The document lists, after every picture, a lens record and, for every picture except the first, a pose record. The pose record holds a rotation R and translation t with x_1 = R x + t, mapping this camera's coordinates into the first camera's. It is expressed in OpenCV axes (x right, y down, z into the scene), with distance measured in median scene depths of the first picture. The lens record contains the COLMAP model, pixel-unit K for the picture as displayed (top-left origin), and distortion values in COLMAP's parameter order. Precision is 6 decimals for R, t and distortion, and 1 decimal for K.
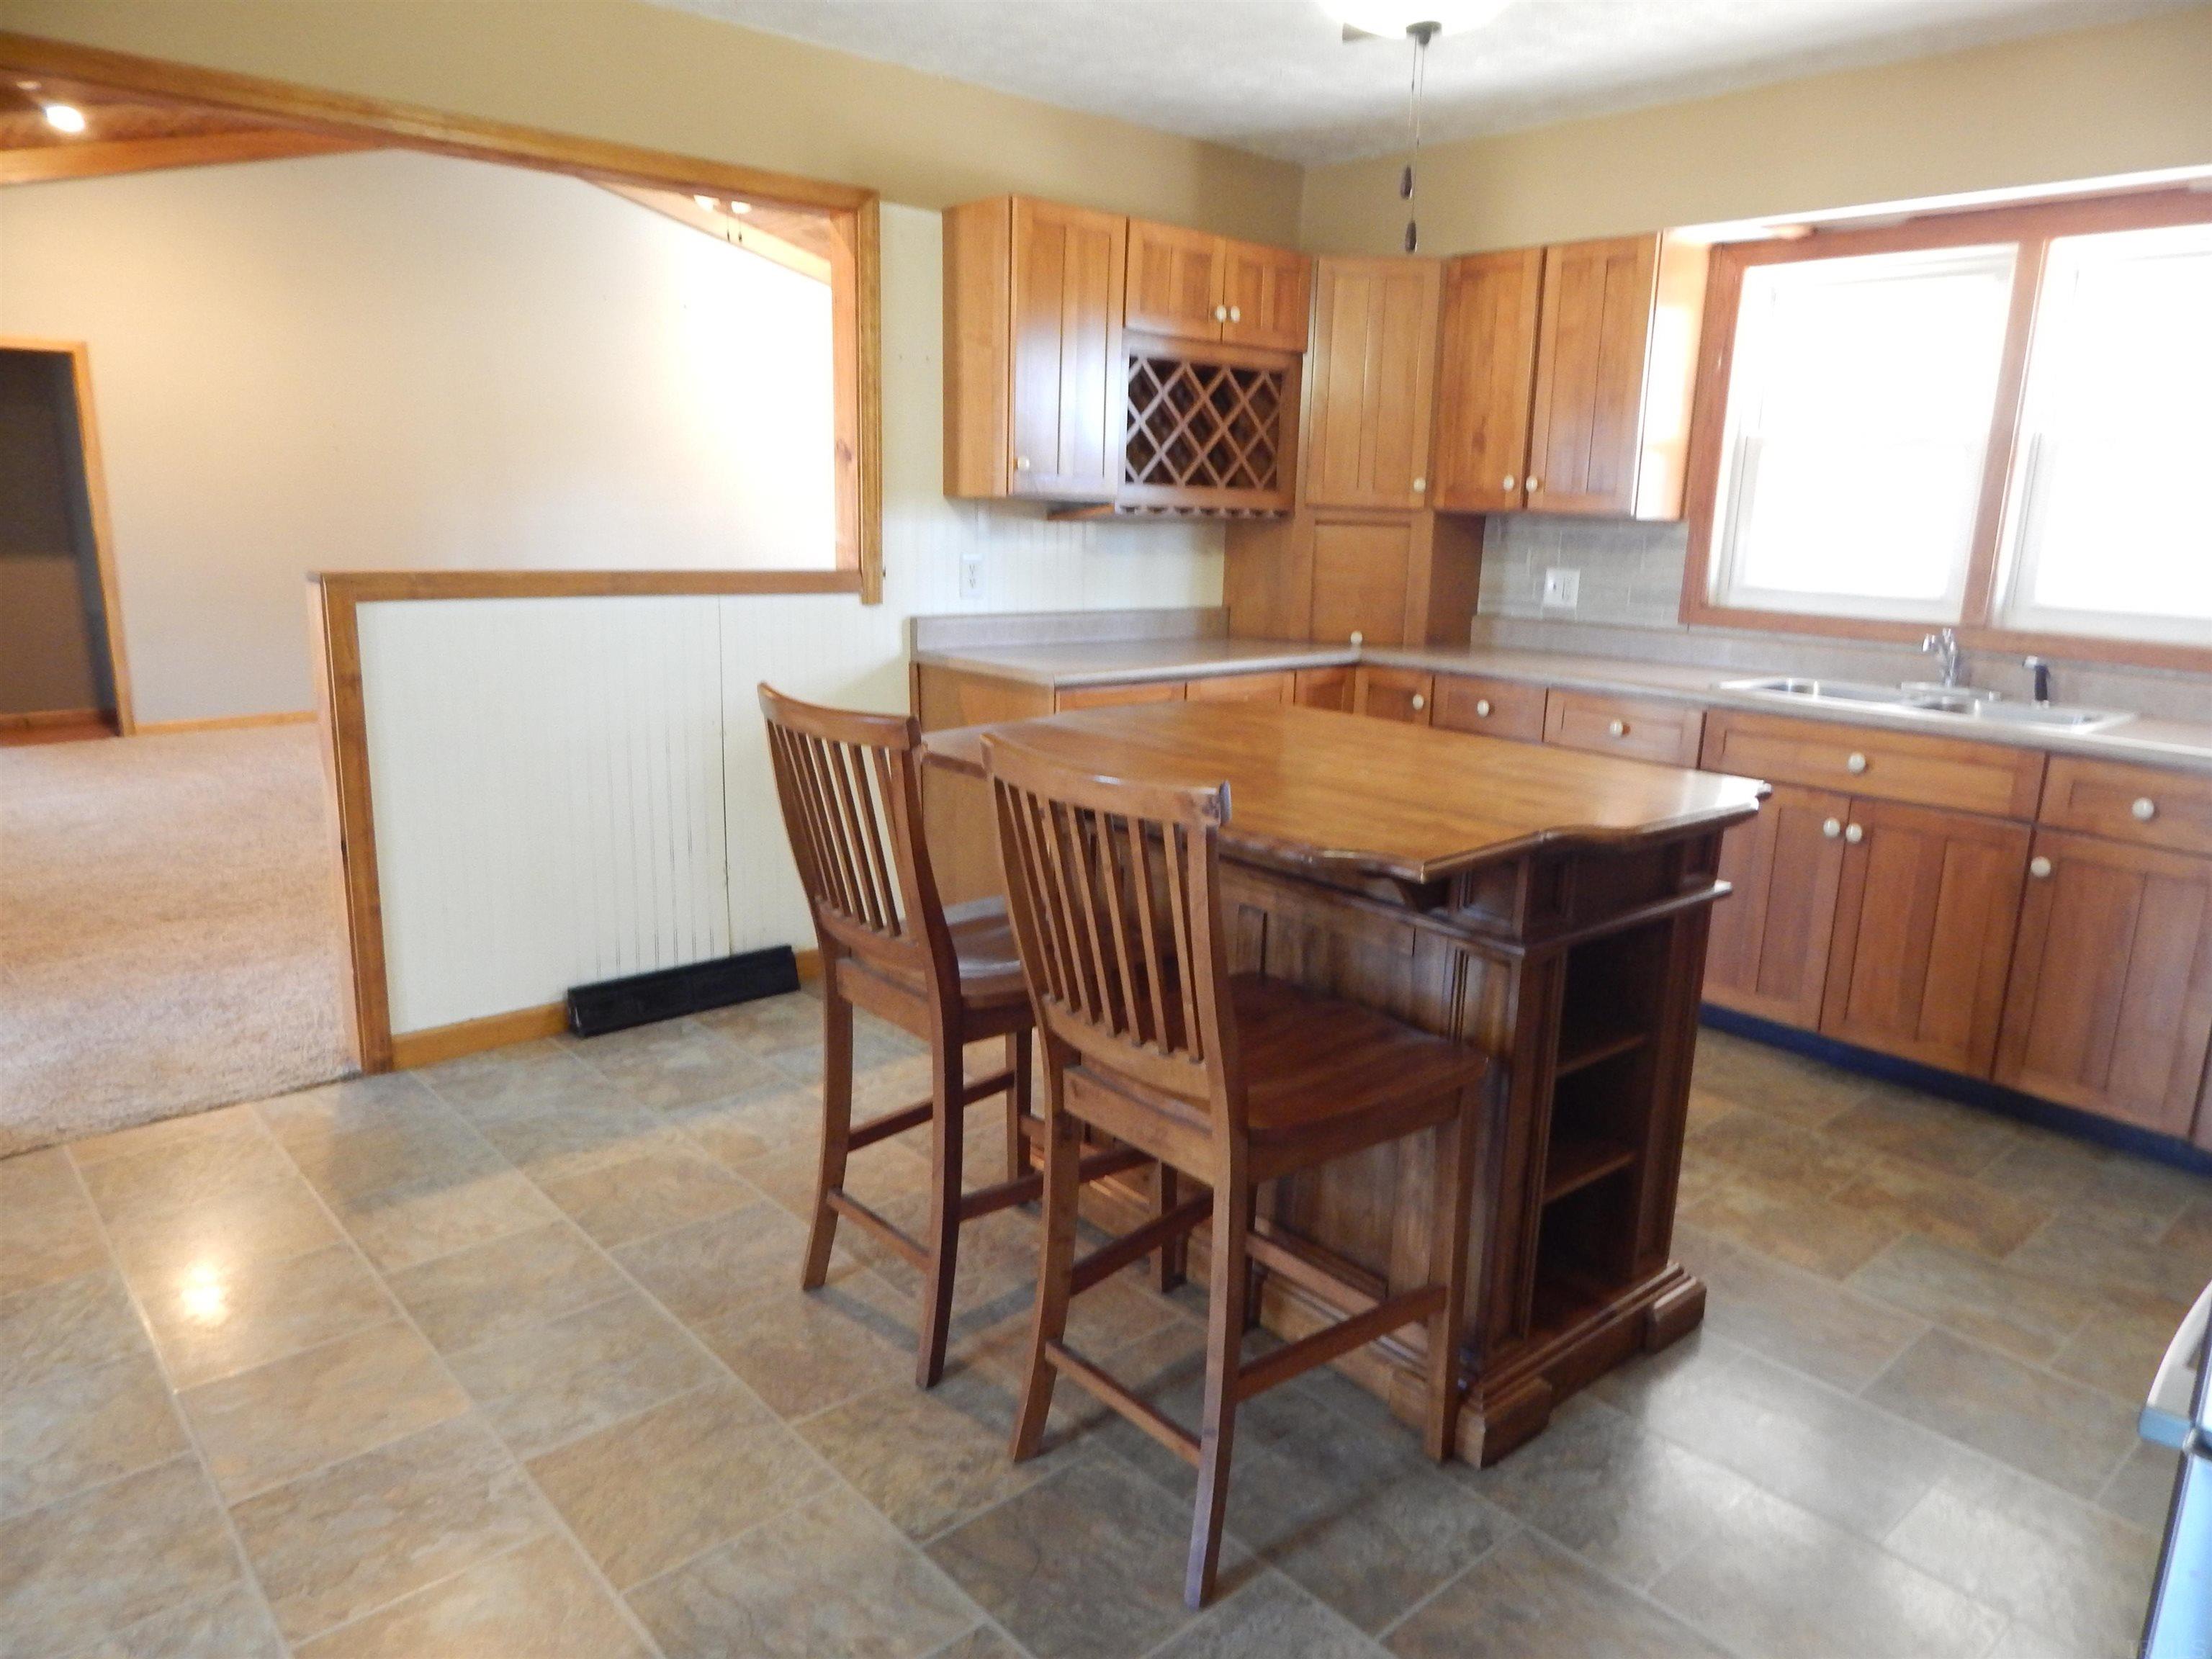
lens RADIAL K [[1466.1, 0, 1129.7], [0, 1466.1, 818.7], [0, 0, 1]] dist [0.014655, -0.008697]
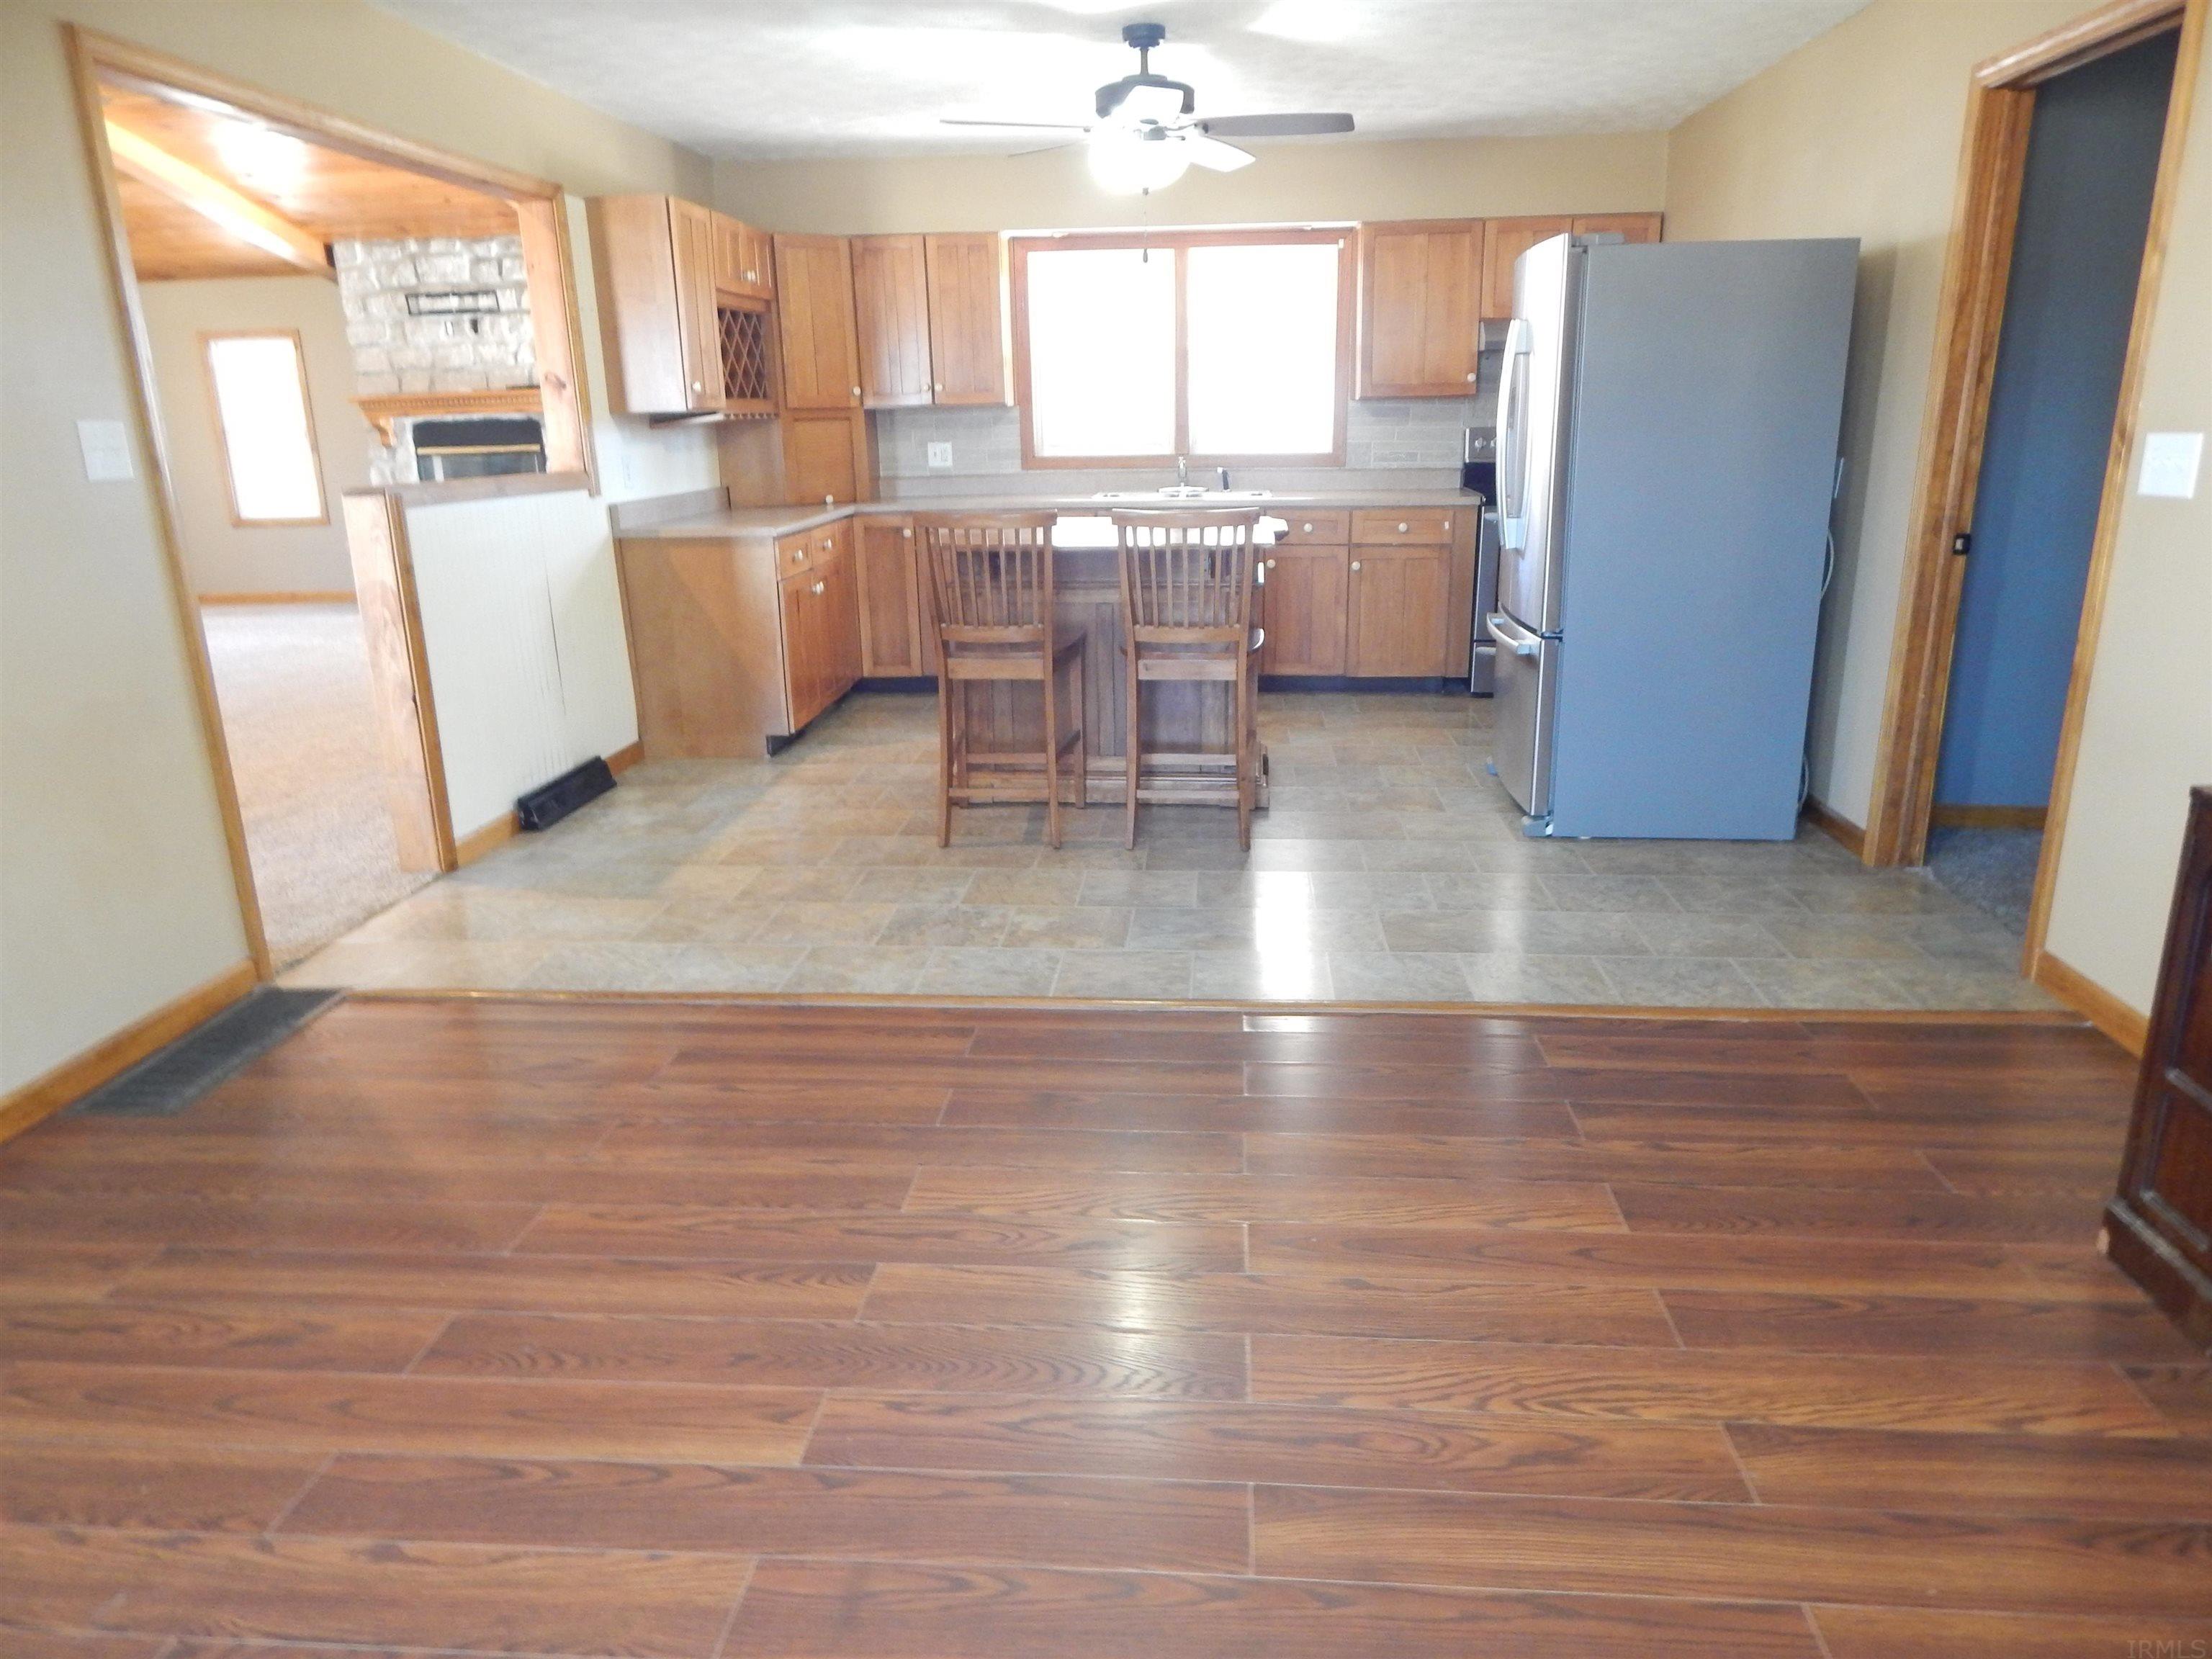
lens RADIAL K [[1466.1, 0, 1109.5], [0, 1466.1, 805.5], [0, 0, 1]] dist [0.014655, -0.008697]
pose [[0.729619, -0.223102, 0.646438, -0.753269], [0.186887, 0.974353, 0.125339, 0.049068], [-0.657822, 0.029361, 0.752601, -0.309999]]
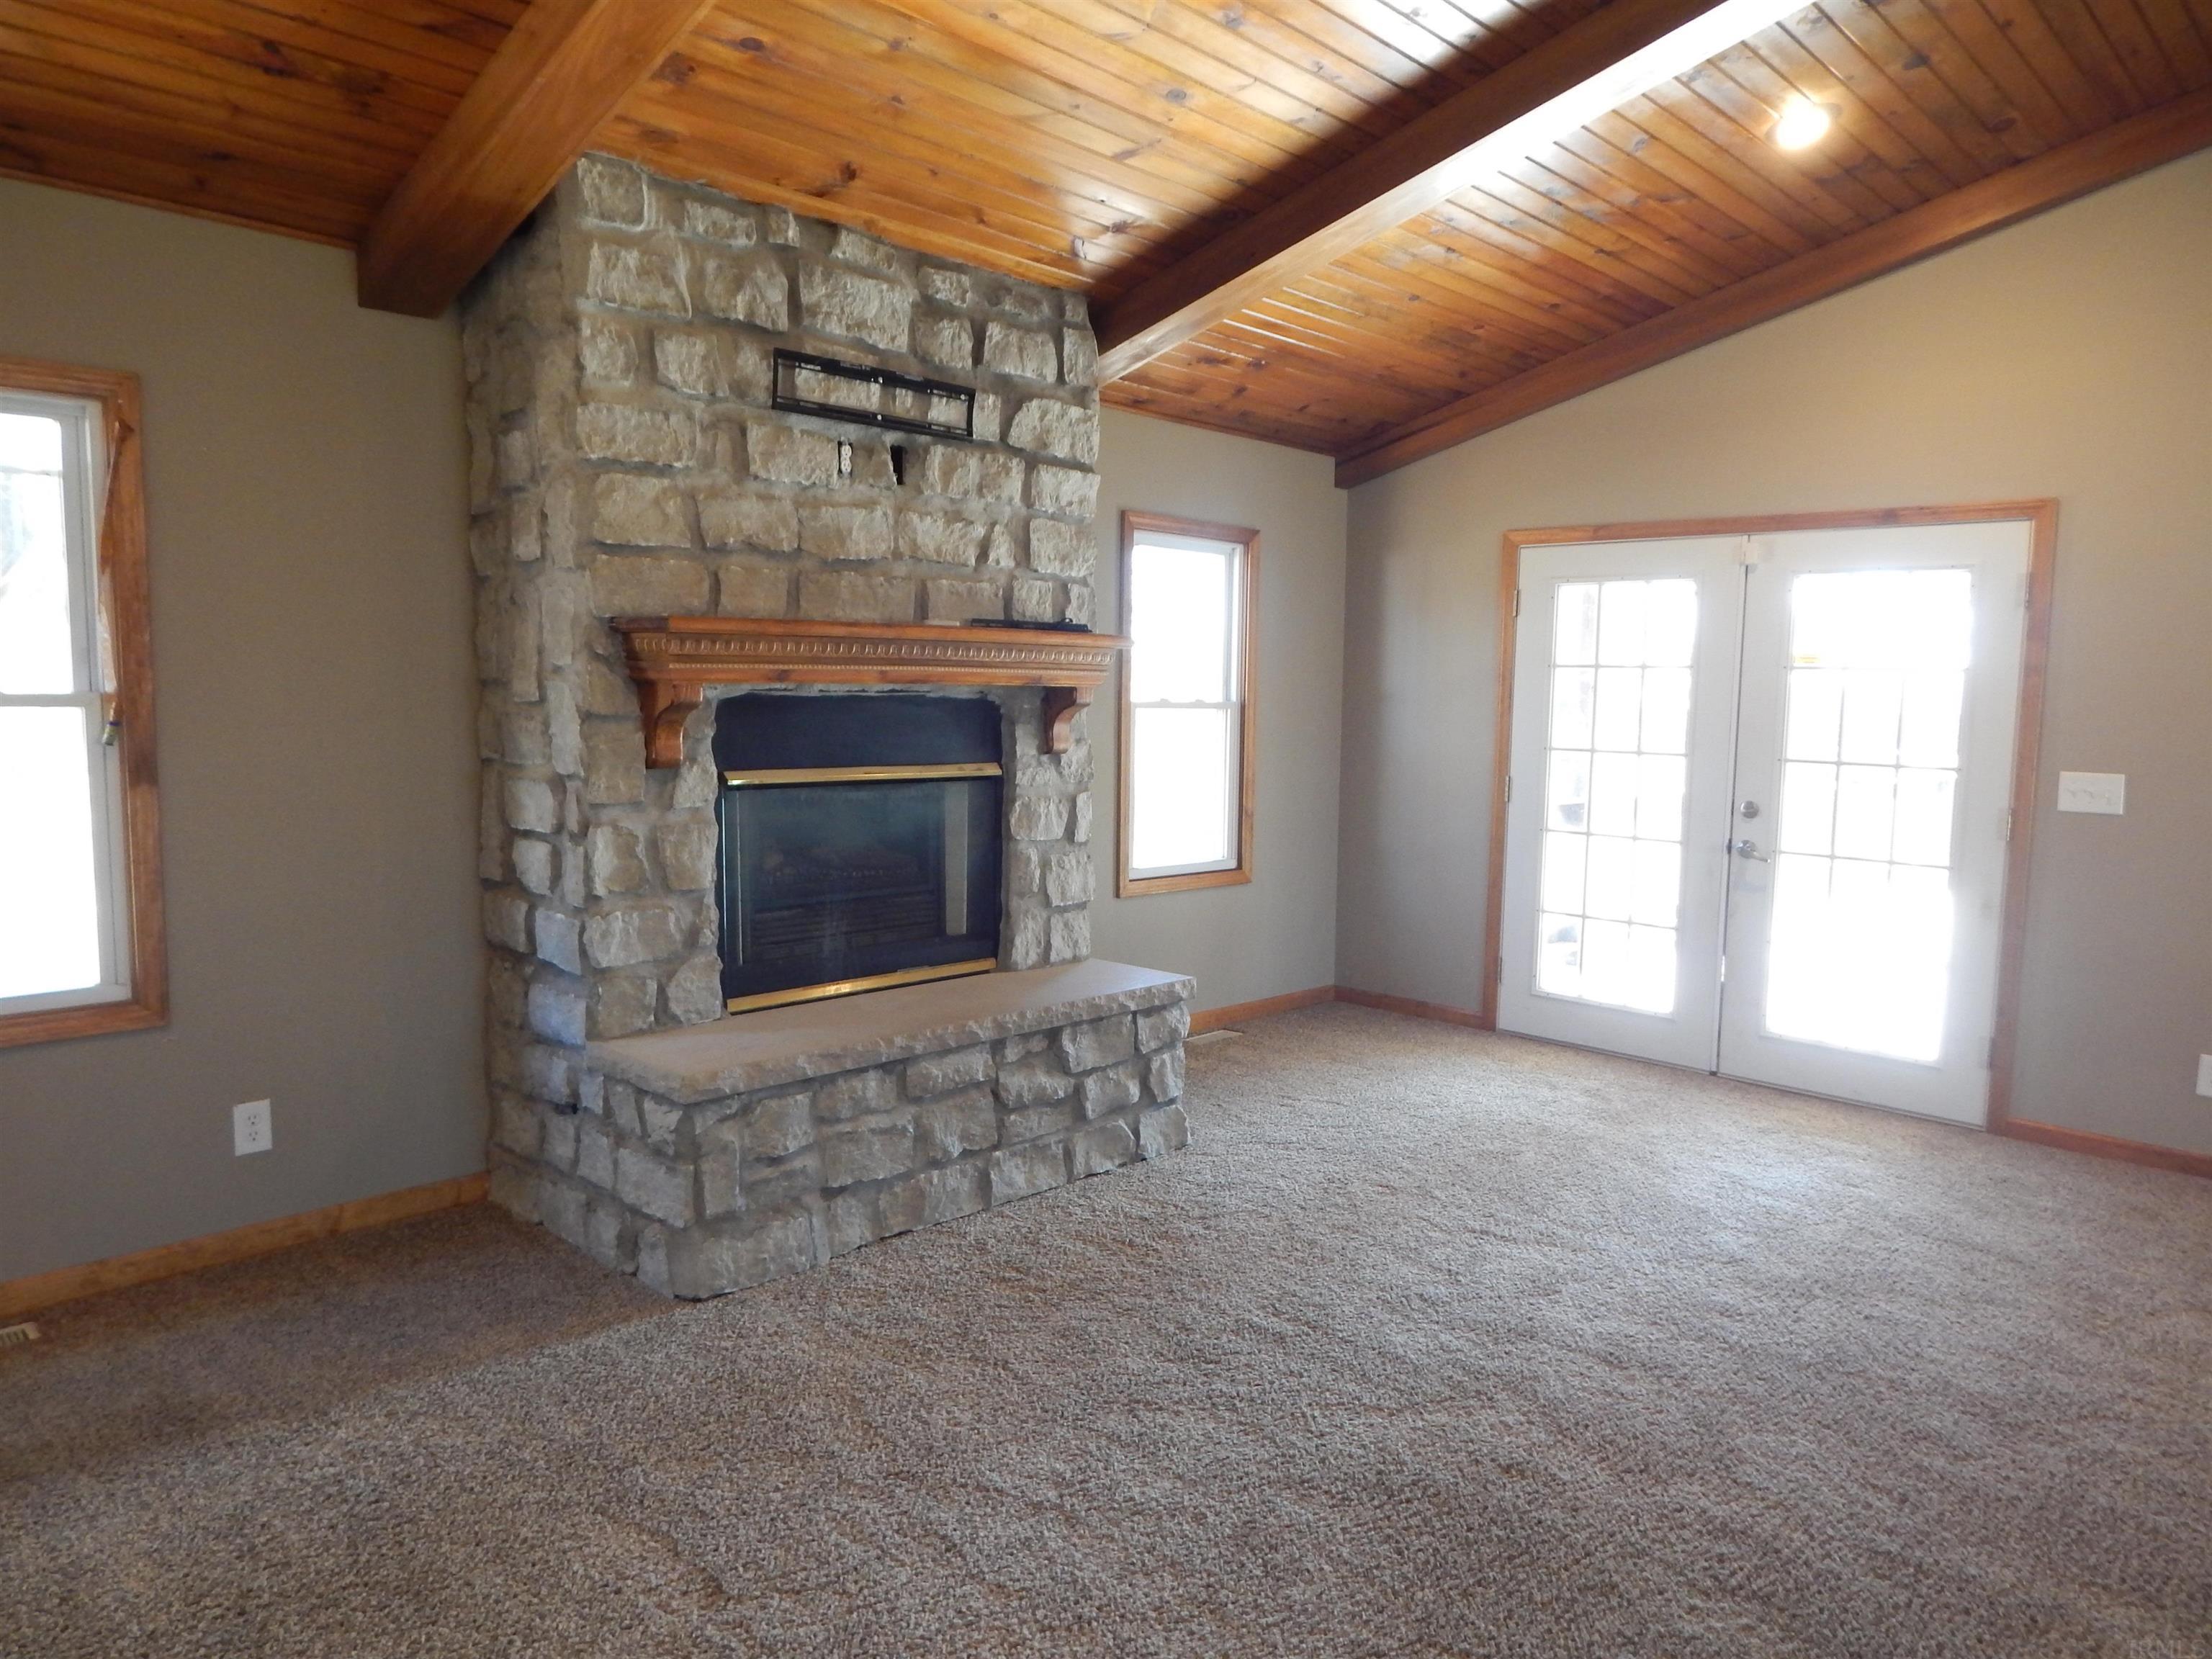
lens RADIAL K [[1466.1, 0, 1104.2], [0, 1466.1, 806.4], [0, 0, 1]] dist [0.014655, -0.008697]
pose [[-0.060689, -0.107872, 0.992311, -0.736157], [0.180256, 0.976614, 0.117190, -0.509492], [-0.981746, 0.185982, -0.039825, 2.241831]]
